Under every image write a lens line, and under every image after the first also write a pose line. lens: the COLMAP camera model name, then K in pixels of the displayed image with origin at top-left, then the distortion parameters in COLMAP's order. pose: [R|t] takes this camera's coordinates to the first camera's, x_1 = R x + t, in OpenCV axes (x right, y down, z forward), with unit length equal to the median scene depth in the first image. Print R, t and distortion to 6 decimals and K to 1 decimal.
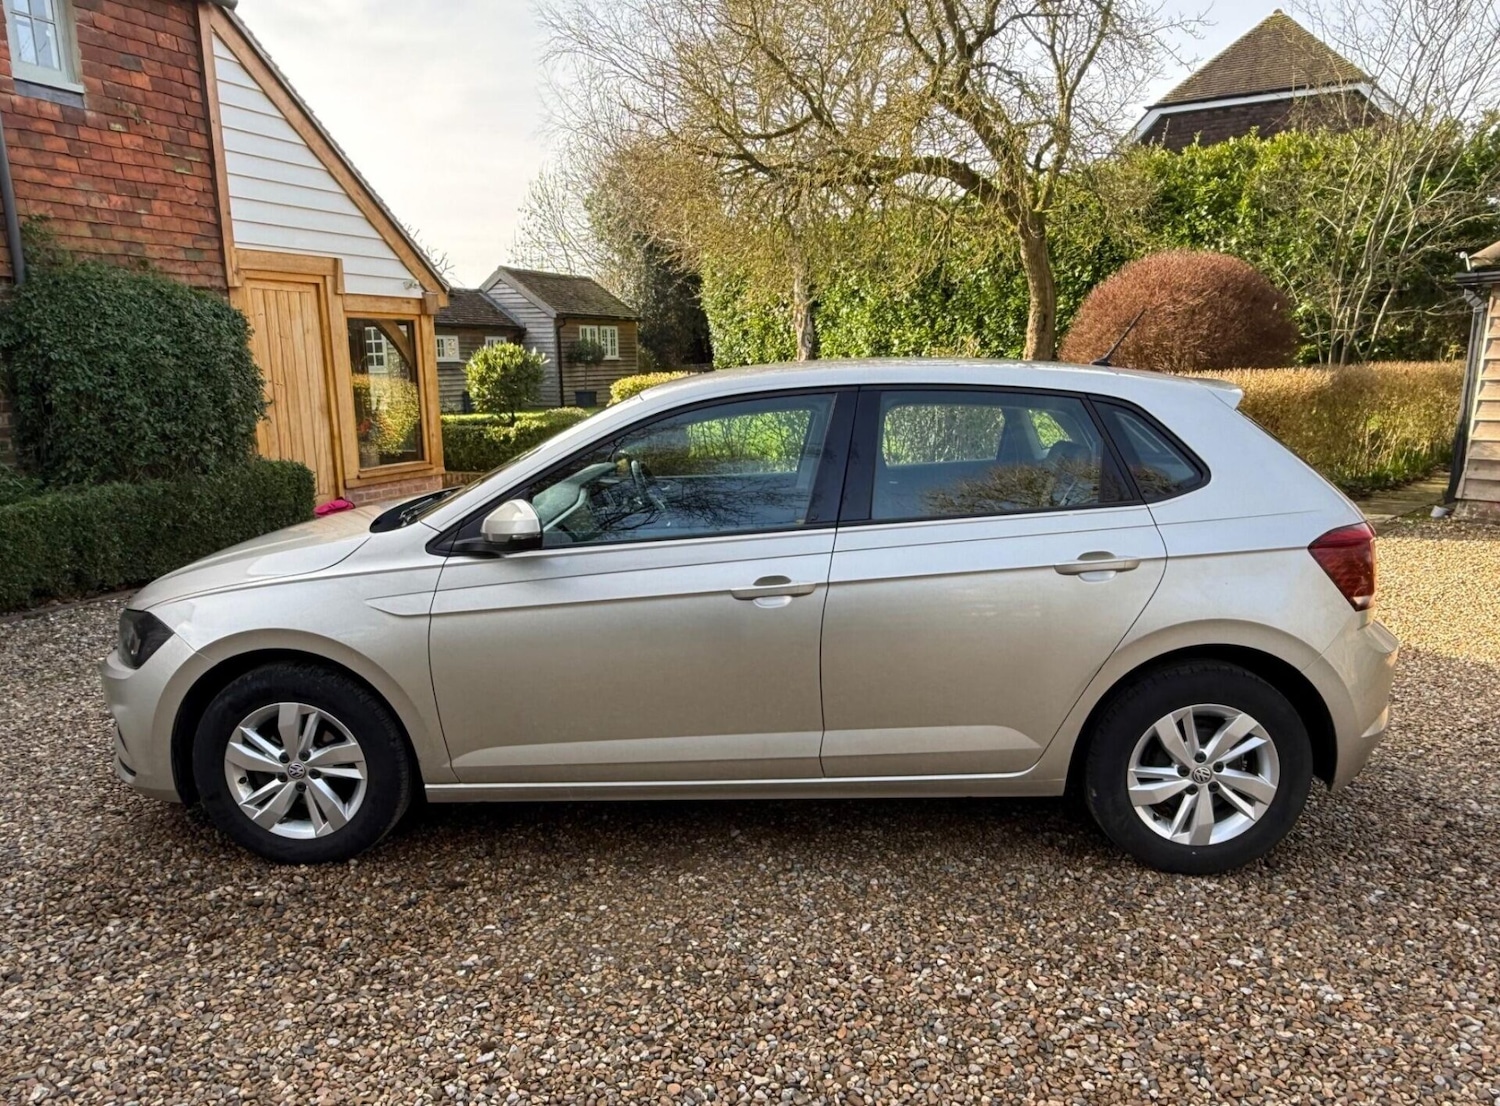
lens RADIAL K [[1075.7, 0, 740.4], [0, 1075.7, 593.1], [0, 0, 1]] dist [-0.004745, 0.001562]
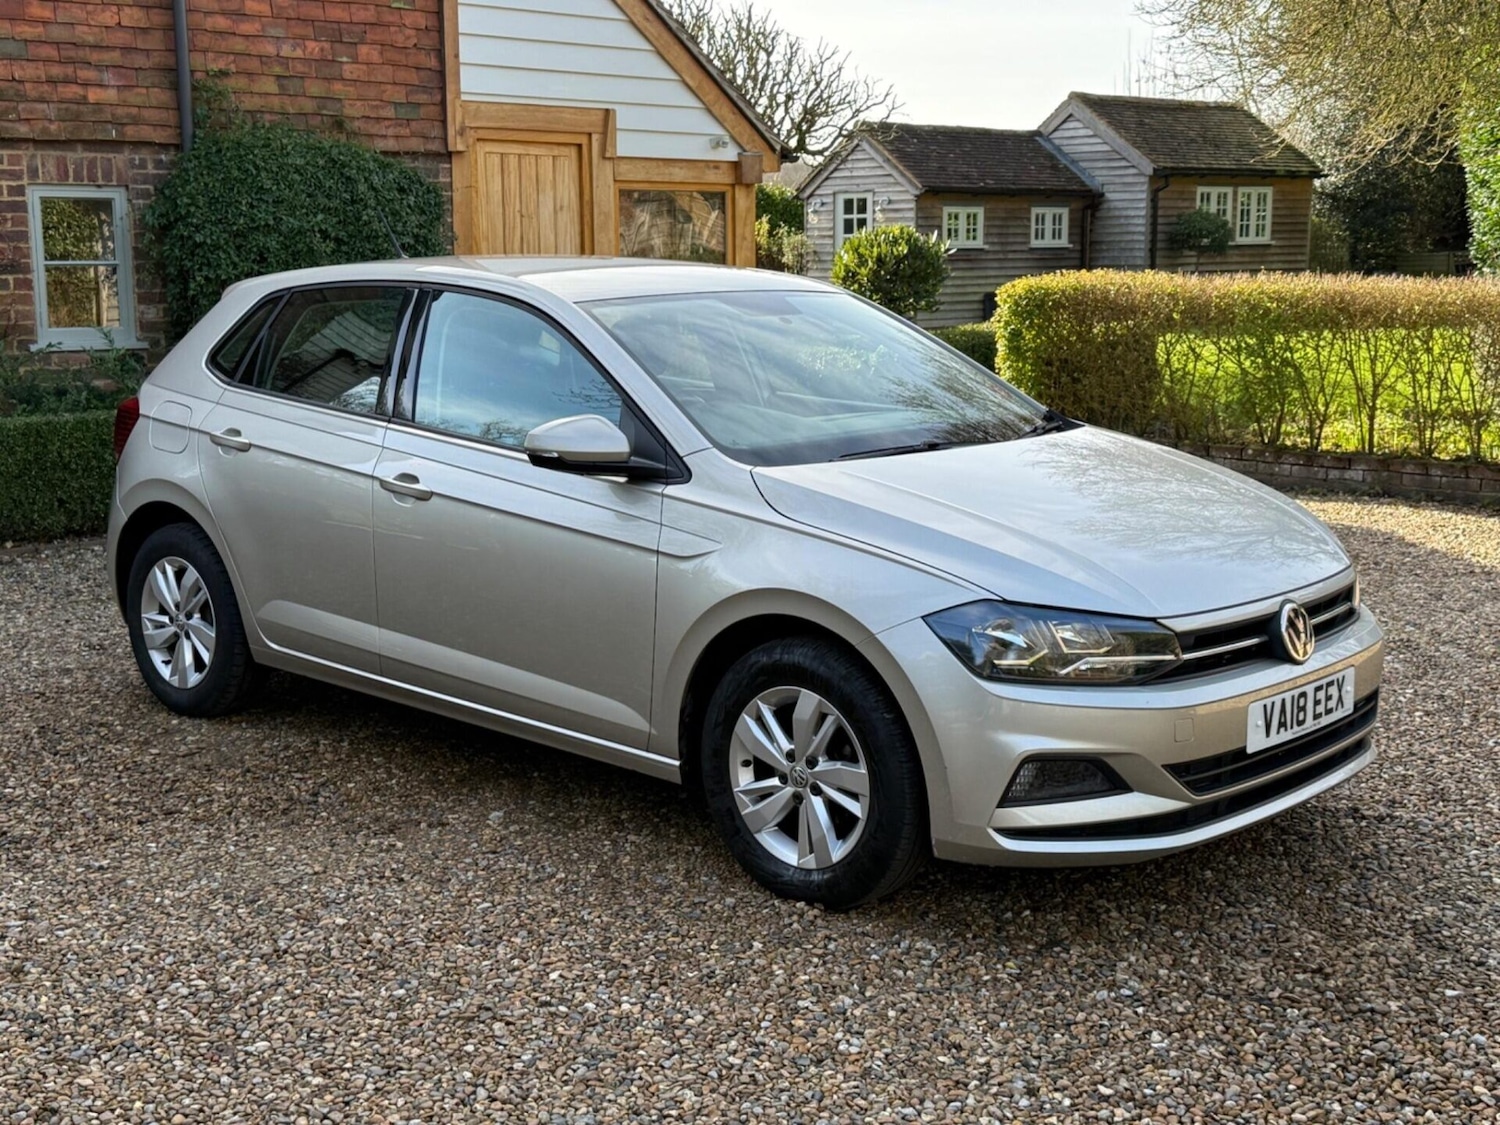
lens RADIAL K [[1851.1, 0, 750.0], [0, 1851.1, 562.5], [0, 0, 1]] dist [0.189700, -0.451681]
pose [[0.896453, 0.082051, -0.435477, 0.326083], [-0.101033, 0.994670, -0.020569, 0.014804], [0.431468, 0.062437, 0.899965, -0.098865]]
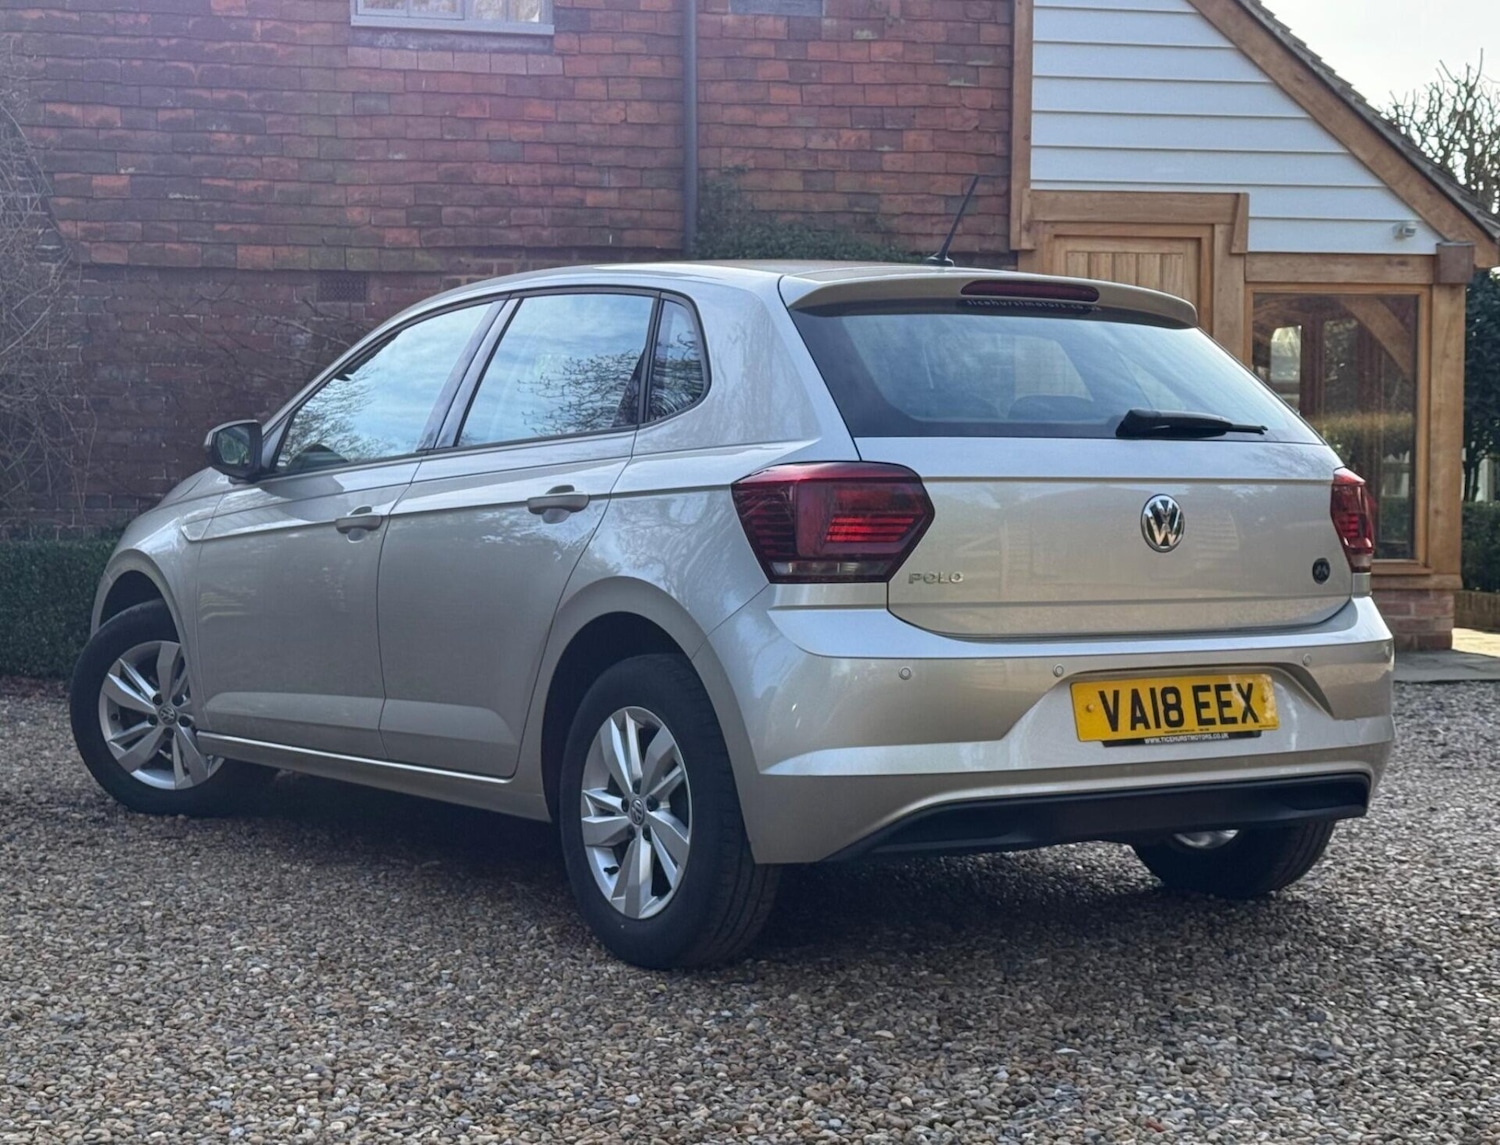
lens RADIAL K [[2603.6, 0, 746.7], [0, 2603.6, 515.1], [0, 0, 1]] dist [0.182792, -0.054834]
pose [[0.588451, 0.025704, -0.808124, 0.680422], [-0.180692, 0.978396, -0.100454, 0.051555], [0.788083, 0.205134, 0.580383, 0.011605]]
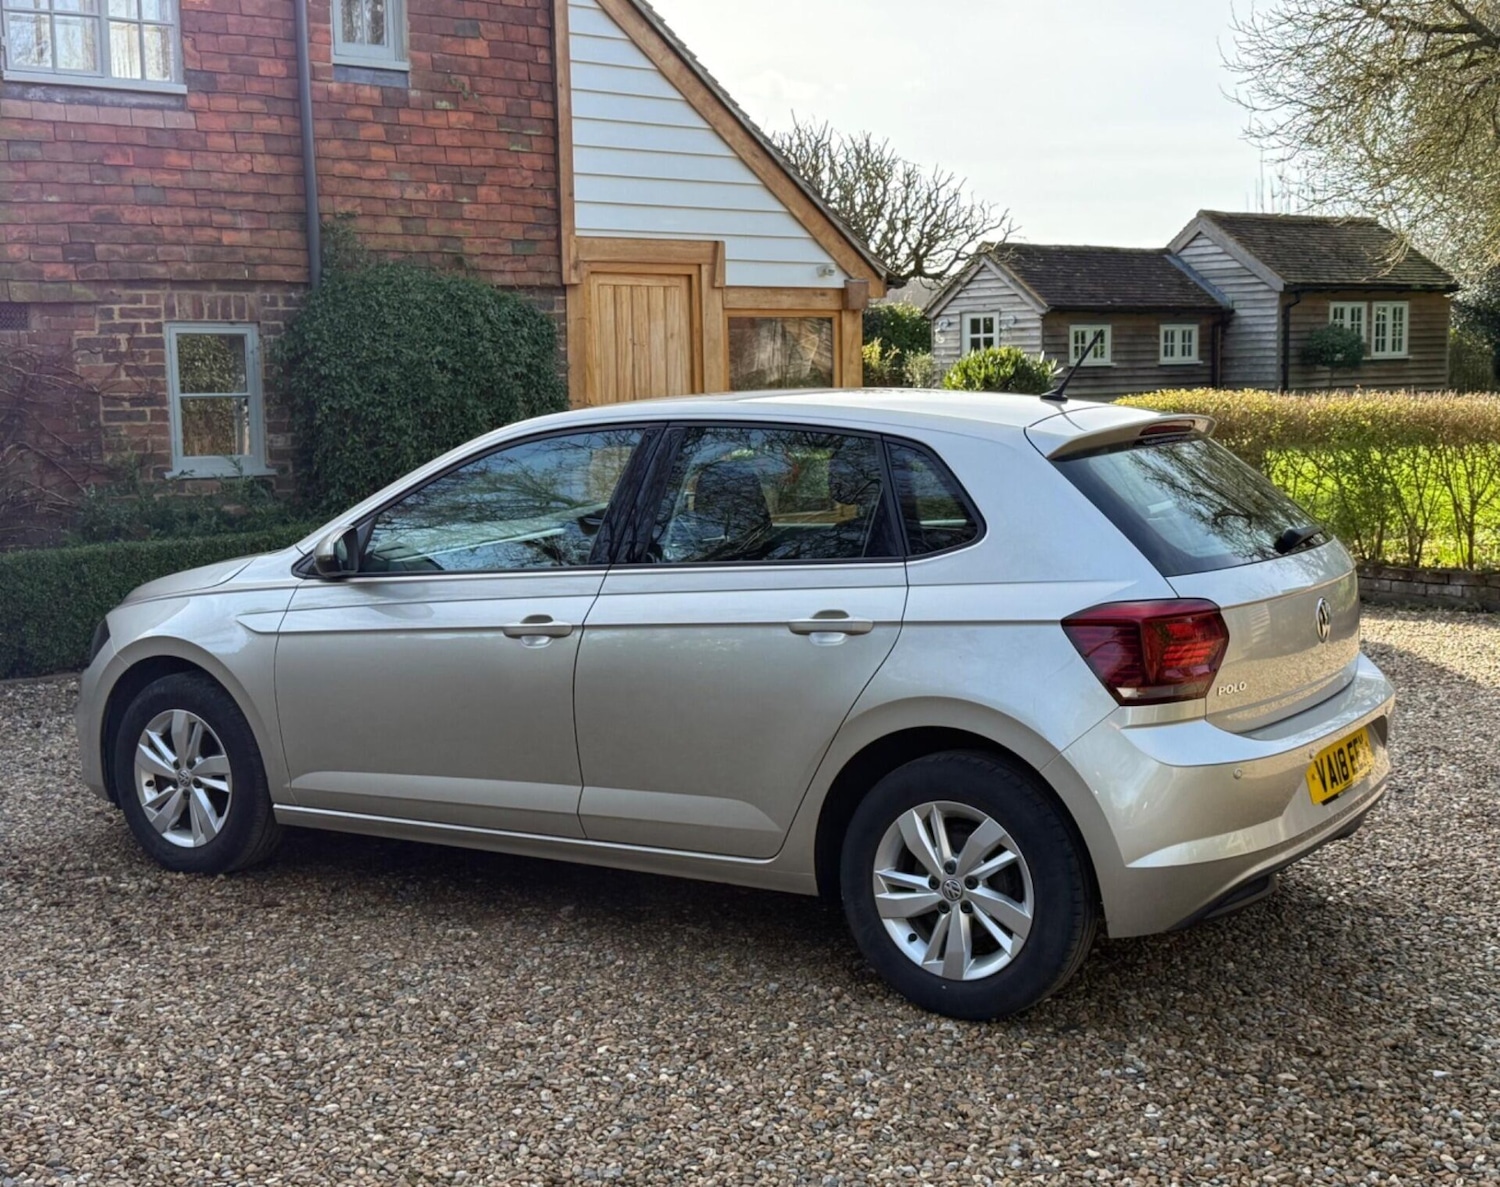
lens RADIAL K [[1885.7, 0, 788.1], [0, 1885.7, 578.4], [0, 0, 1]] dist [0.185624, -0.426029]
pose [[0.870295, 0.053661, -0.489599, 0.378022], [-0.100636, 0.992450, -0.070112, 0.017167], [0.482140, 0.110289, 0.869124, -0.132486]]
